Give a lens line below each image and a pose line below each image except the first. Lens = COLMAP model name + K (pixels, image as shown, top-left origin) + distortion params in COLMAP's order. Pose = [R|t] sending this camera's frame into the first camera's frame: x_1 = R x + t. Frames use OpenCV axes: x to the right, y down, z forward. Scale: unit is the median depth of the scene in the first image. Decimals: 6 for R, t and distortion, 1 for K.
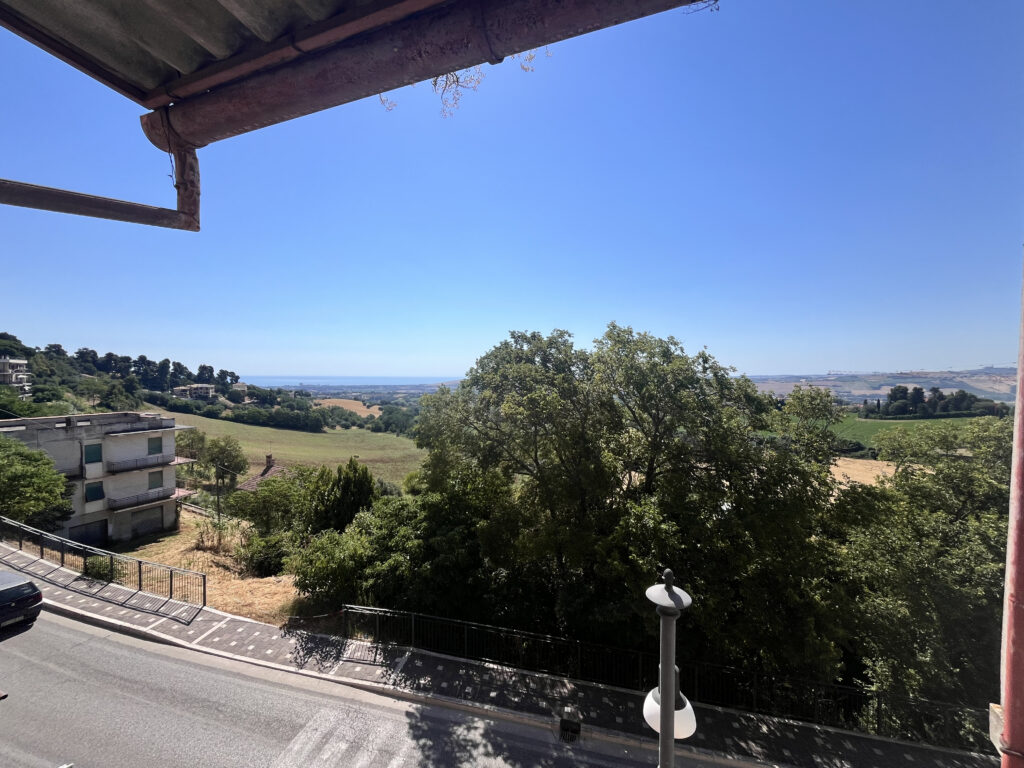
lens RADIAL K [[415.5, 0, 510.4], [0, 415.5, 384.9], [0, 0, 1]] dist [-0.003495, 0.000177]
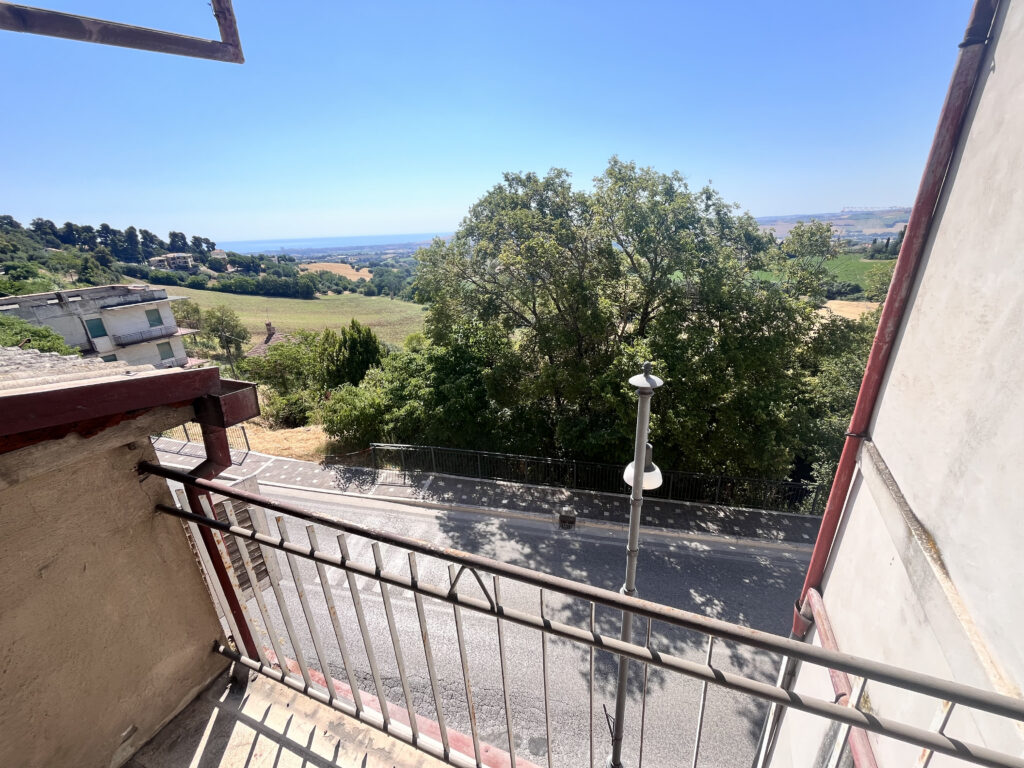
lens RADIAL K [[415.5, 0, 510.3], [0, 415.5, 385.3], [0, 0, 1]] dist [-0.003495, 0.000177]
pose [[0.998970, -0.045364, -0.000512, -0.006221], [0.042954, 0.942167, 0.332378, 0.009653], [-0.014596, -0.332058, 0.943146, -0.031802]]
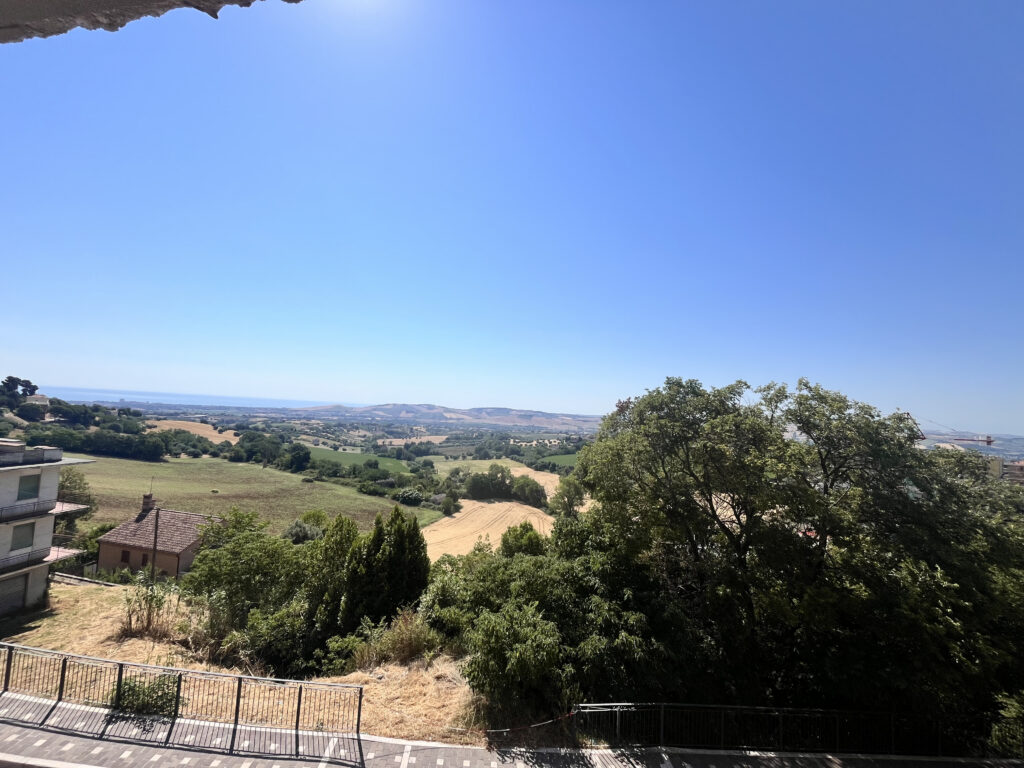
lens RADIAL K [[415.5, 0, 510.5], [0, 415.5, 385.1], [0, 0, 1]] dist [-0.003495, 0.000177]
pose [[0.957624, 0.066960, 0.280131, -0.651462], [-0.045814, 0.995630, -0.081373, -0.016035], [-0.284355, 0.065090, 0.956507, 0.182402]]
